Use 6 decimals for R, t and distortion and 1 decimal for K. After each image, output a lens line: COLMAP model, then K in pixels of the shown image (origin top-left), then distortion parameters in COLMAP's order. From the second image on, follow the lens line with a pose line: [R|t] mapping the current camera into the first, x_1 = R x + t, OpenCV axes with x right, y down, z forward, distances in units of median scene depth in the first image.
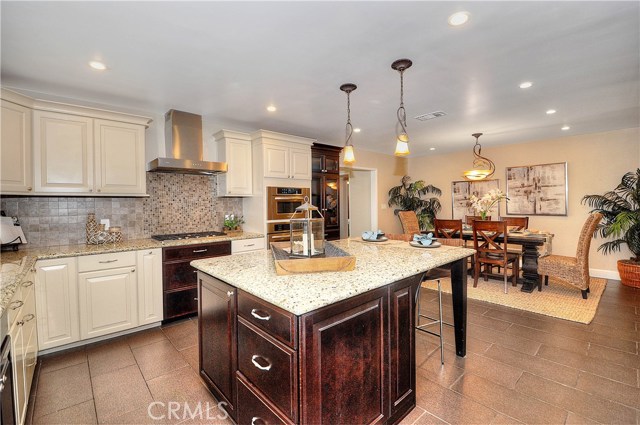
lens RADIAL K [[281.4, 0, 321.4], [0, 281.4, 207.8], [0, 0, 1]] dist [-0.004211, -0.006812]
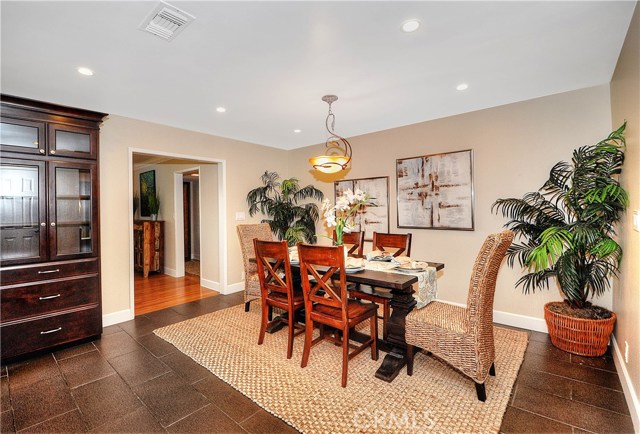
lens RADIAL K [[283.3, 0, 318.6], [0, 283.3, 213.4], [0, 0, 1]] dist [0.015649, -0.000259]
pose [[0.993550, -0.001598, 0.113386, 0.432219], [0.001951, 0.999994, -0.003003, -0.010344], [-0.113380, 0.003205, 0.993546, 0.368661]]
